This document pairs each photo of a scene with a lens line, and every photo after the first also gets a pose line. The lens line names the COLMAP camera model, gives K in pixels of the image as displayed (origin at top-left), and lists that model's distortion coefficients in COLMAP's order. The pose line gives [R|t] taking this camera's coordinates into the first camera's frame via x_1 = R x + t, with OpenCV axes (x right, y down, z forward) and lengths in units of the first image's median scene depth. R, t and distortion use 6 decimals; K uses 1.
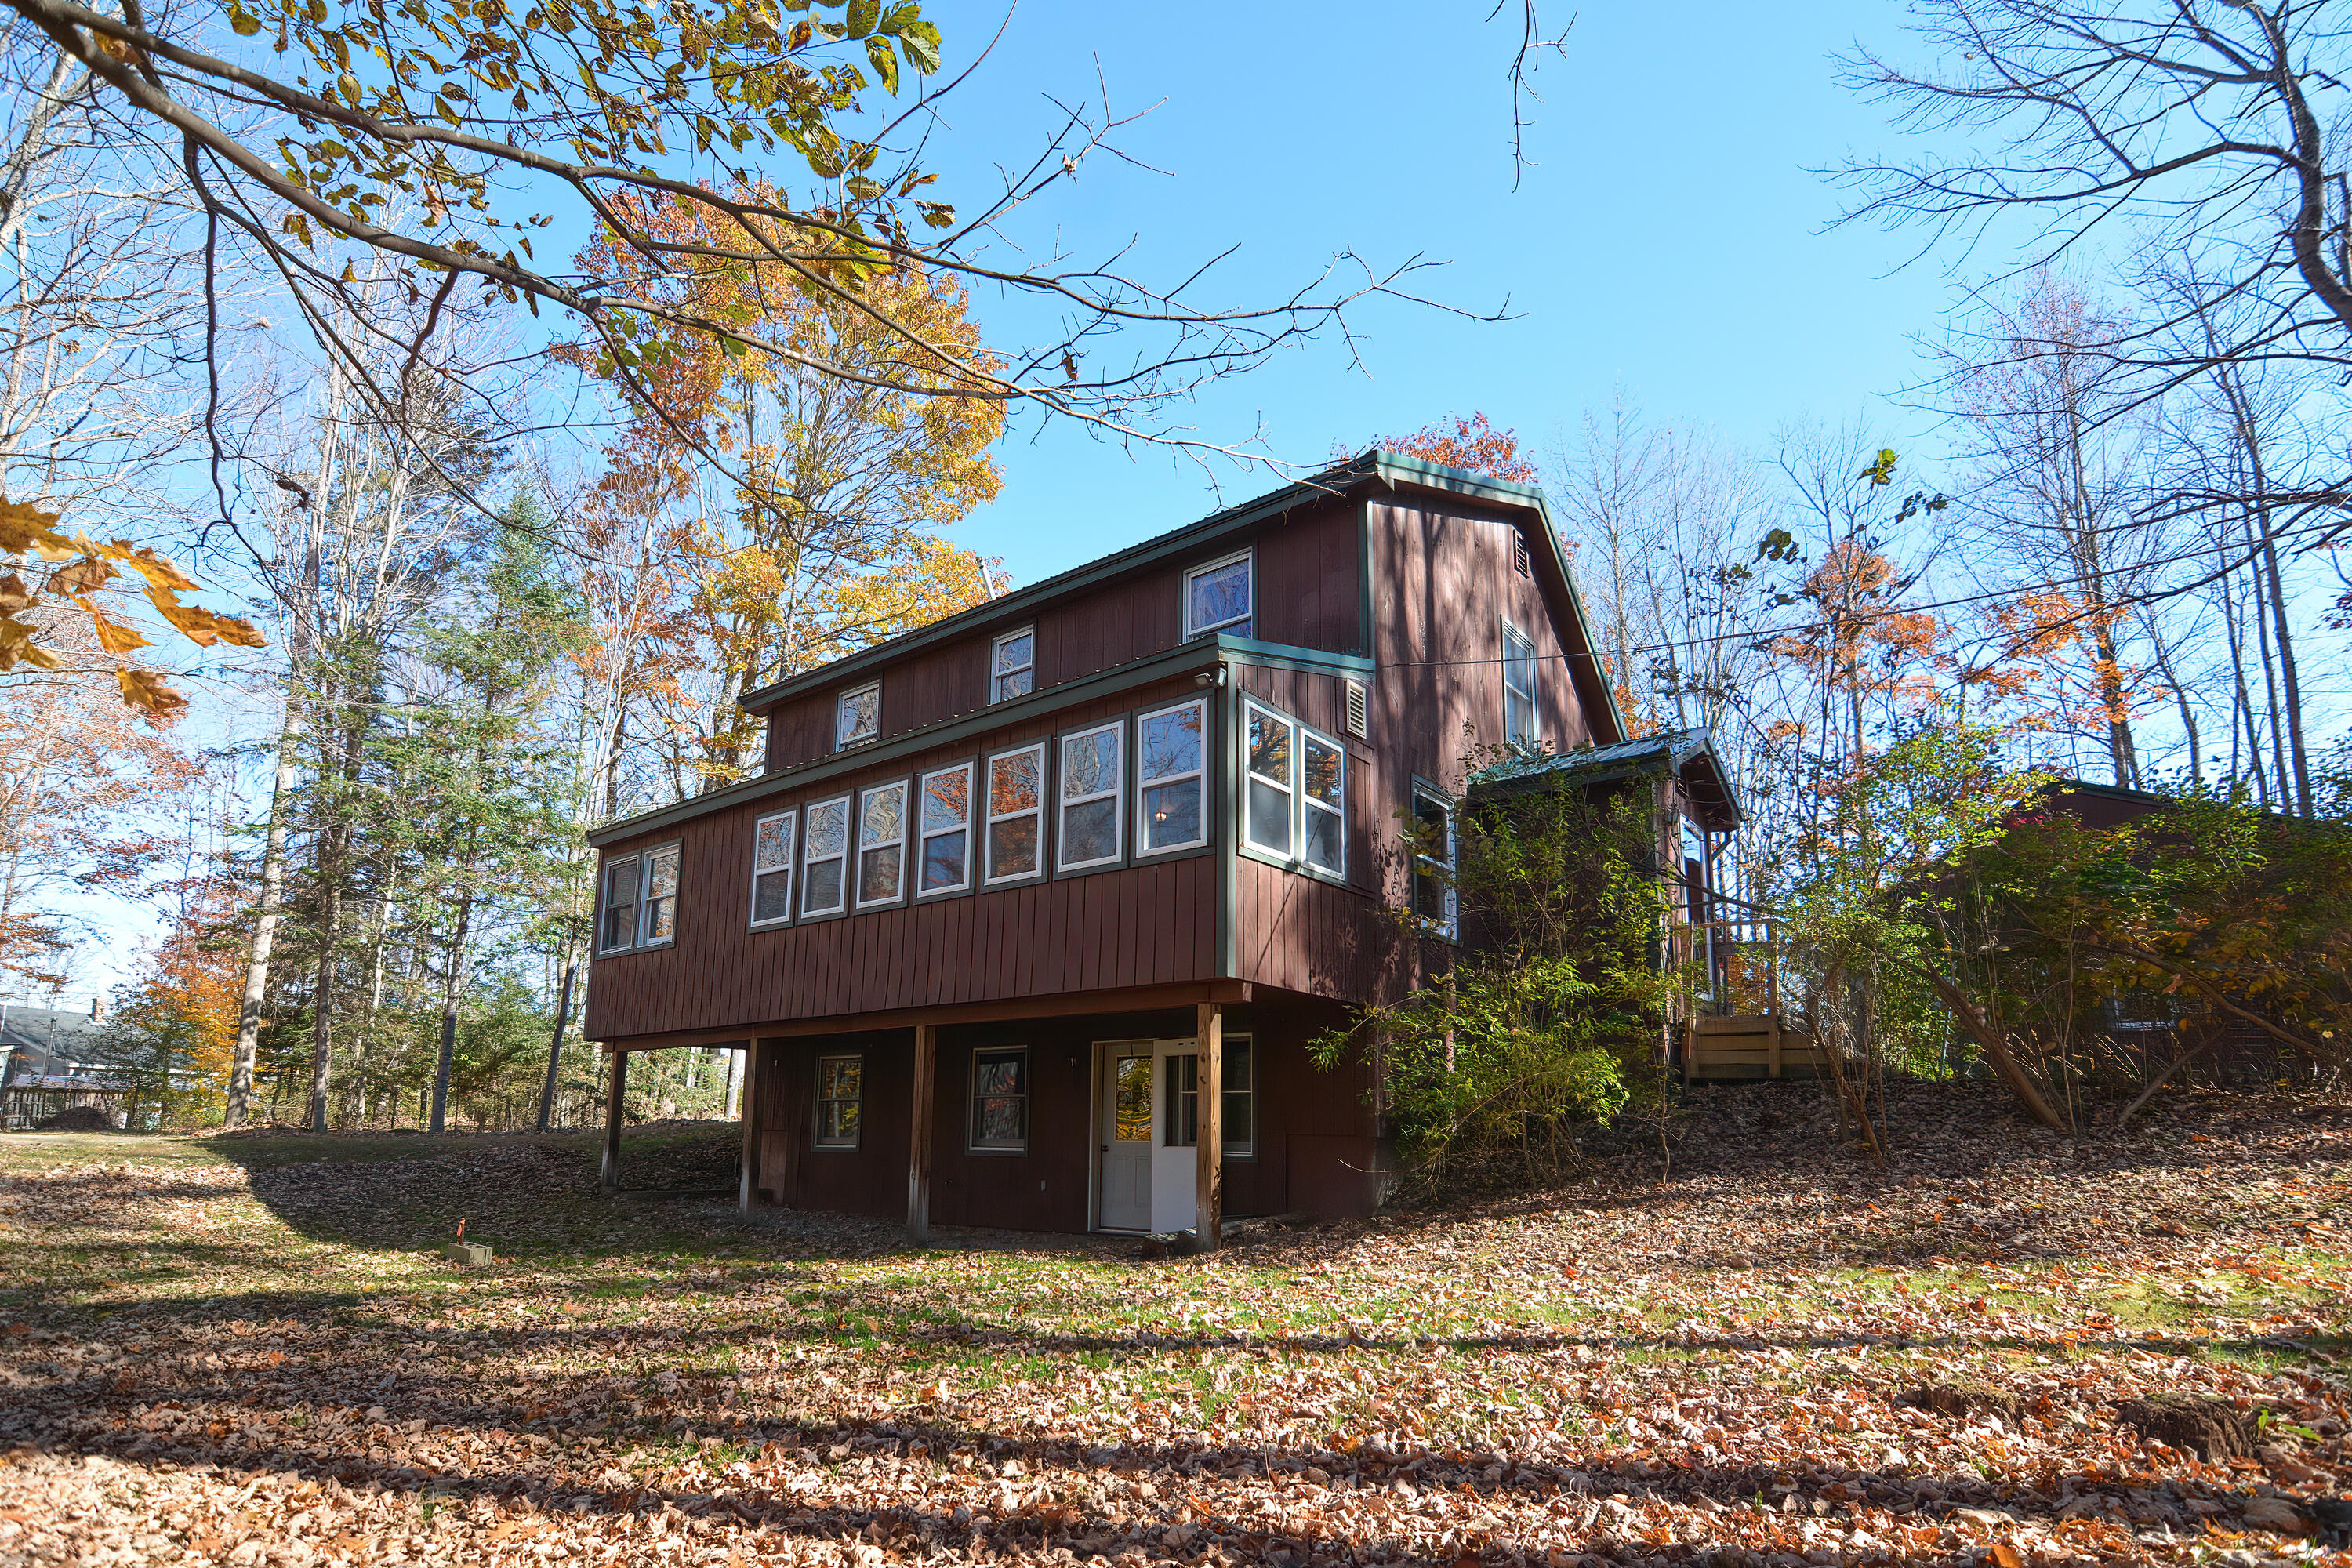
lens RADIAL K [[1183.0, 0, 1203.3], [0, 1183.0, 758.5], [0, 0, 1]] dist [0.015609, -0.016579]
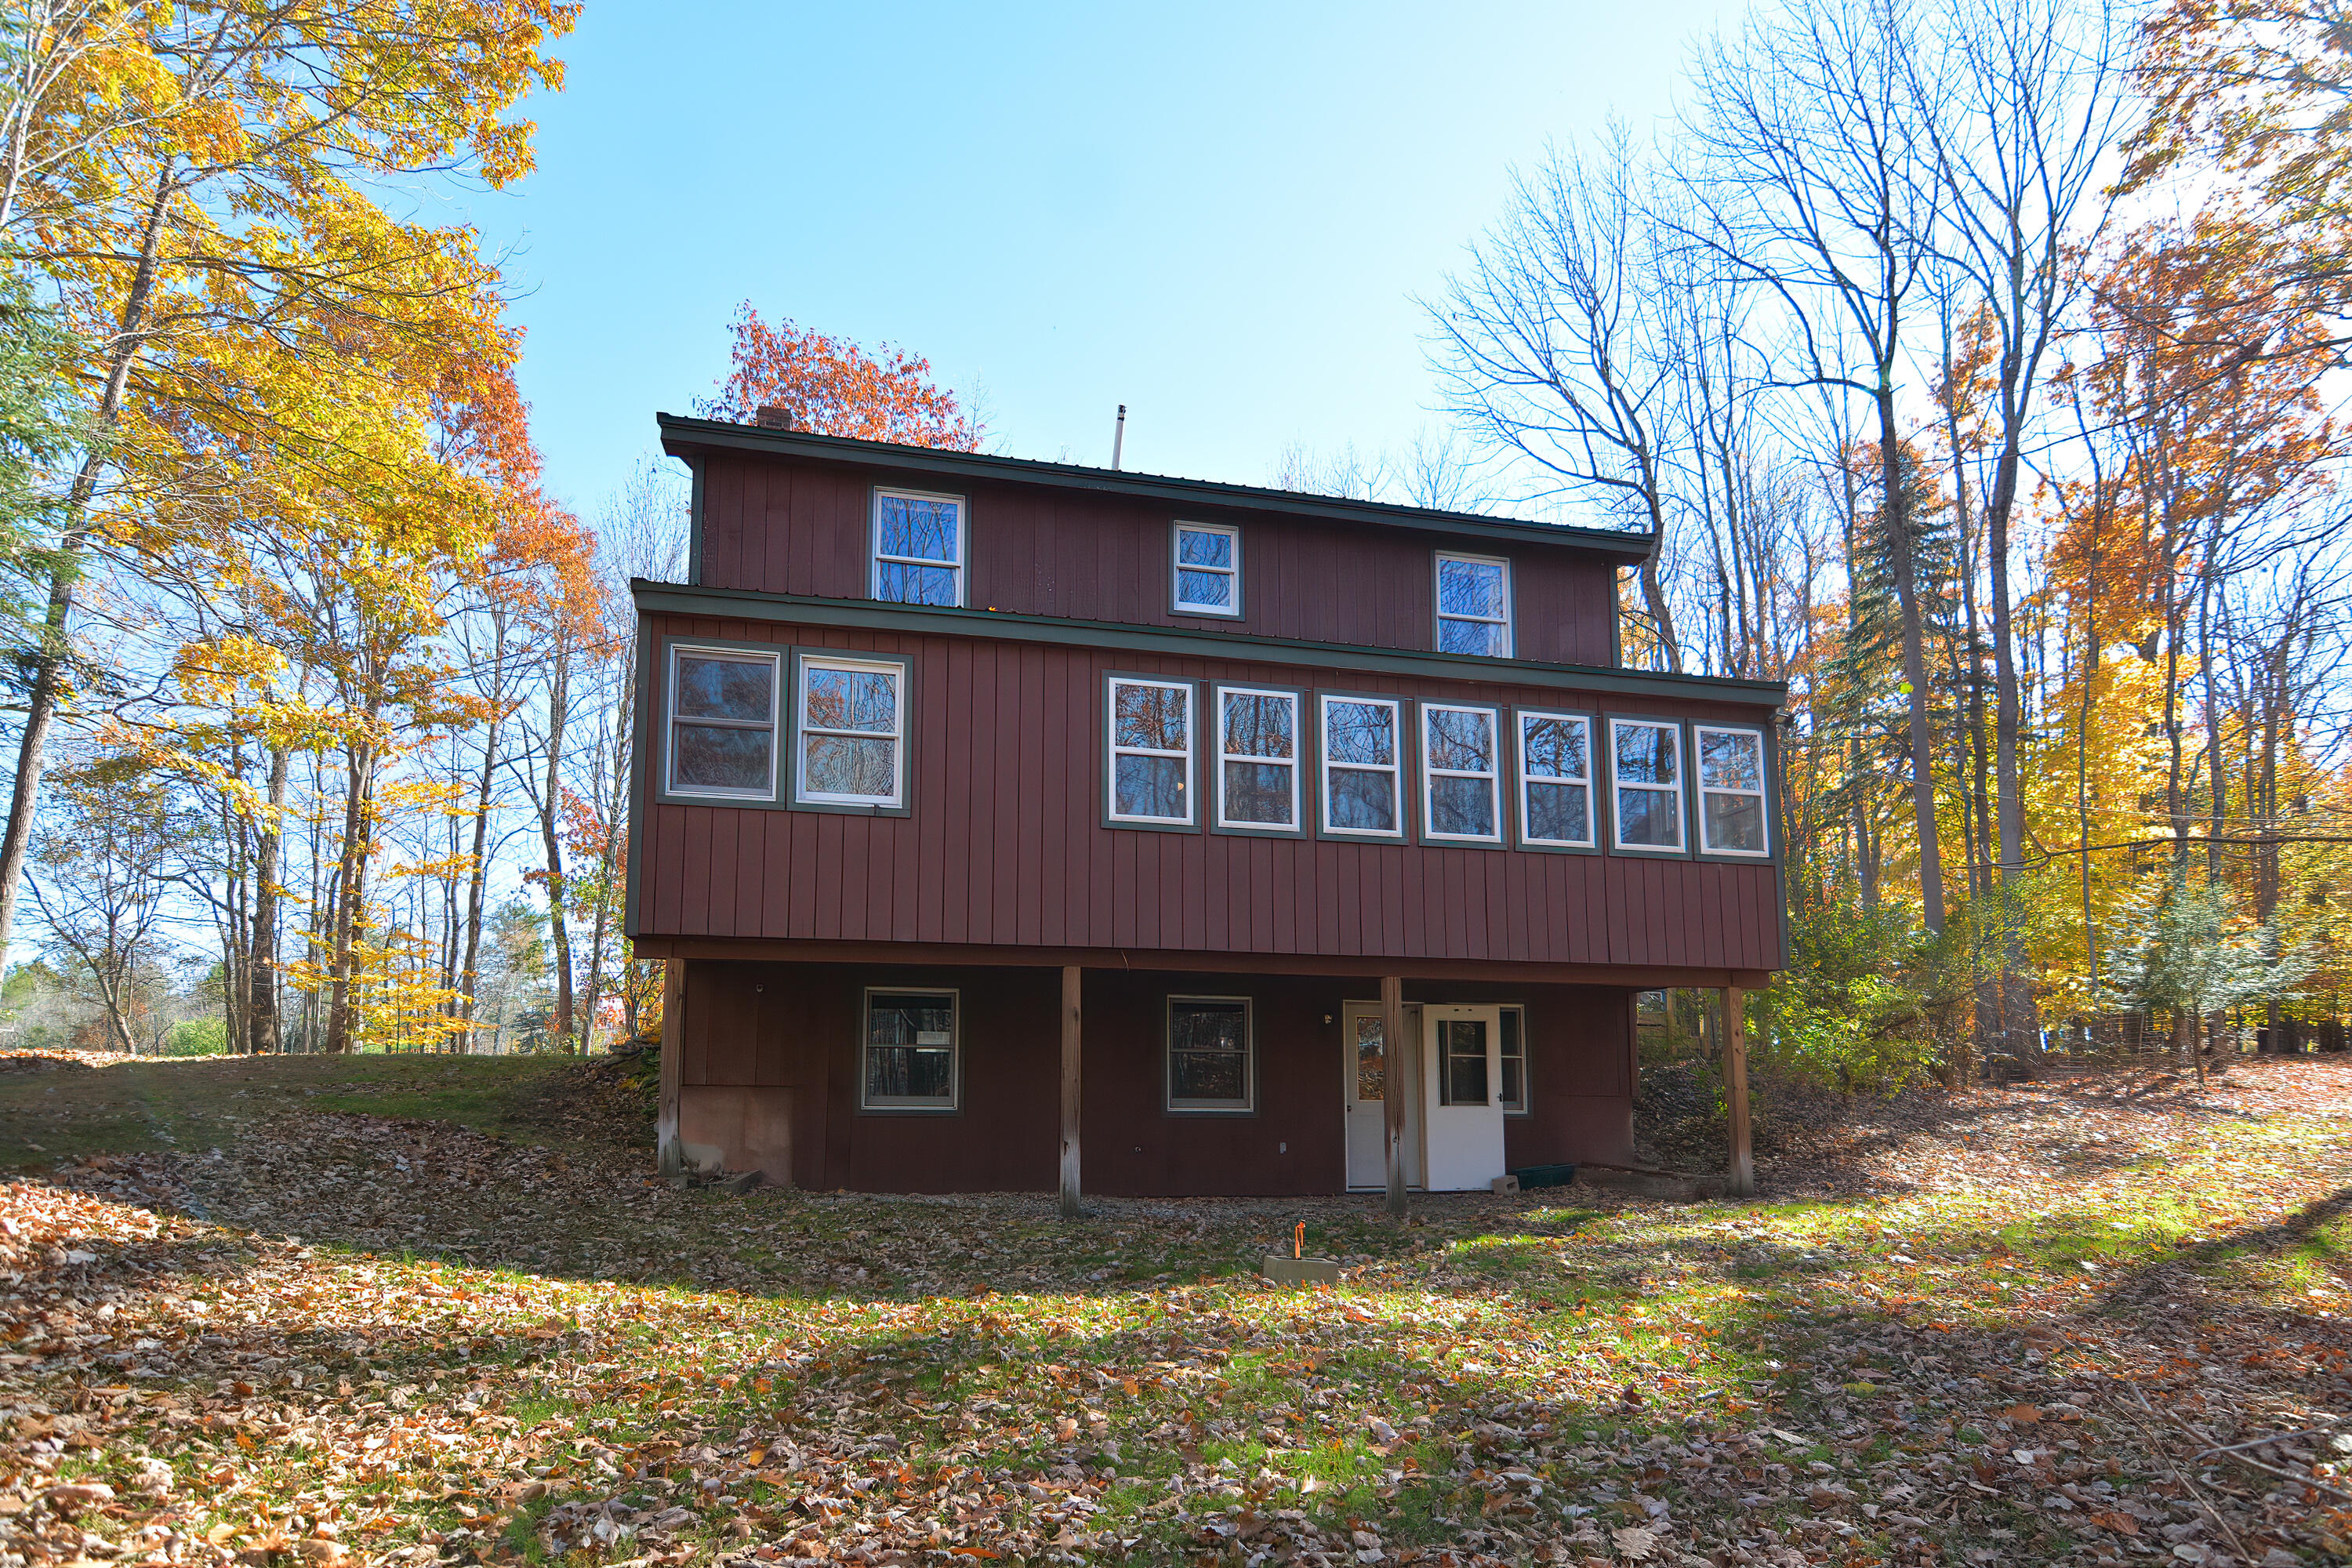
lens RADIAL K [[1183.0, 0, 1203.3], [0, 1183.0, 758.5], [0, 0, 1]] dist [0.015609, -0.016579]
pose [[0.618885, 0.253284, 0.743524, -0.945171], [-0.224984, 0.964085, -0.141149, 0.201448], [-0.752571, -0.079927, 0.653642, 0.436848]]
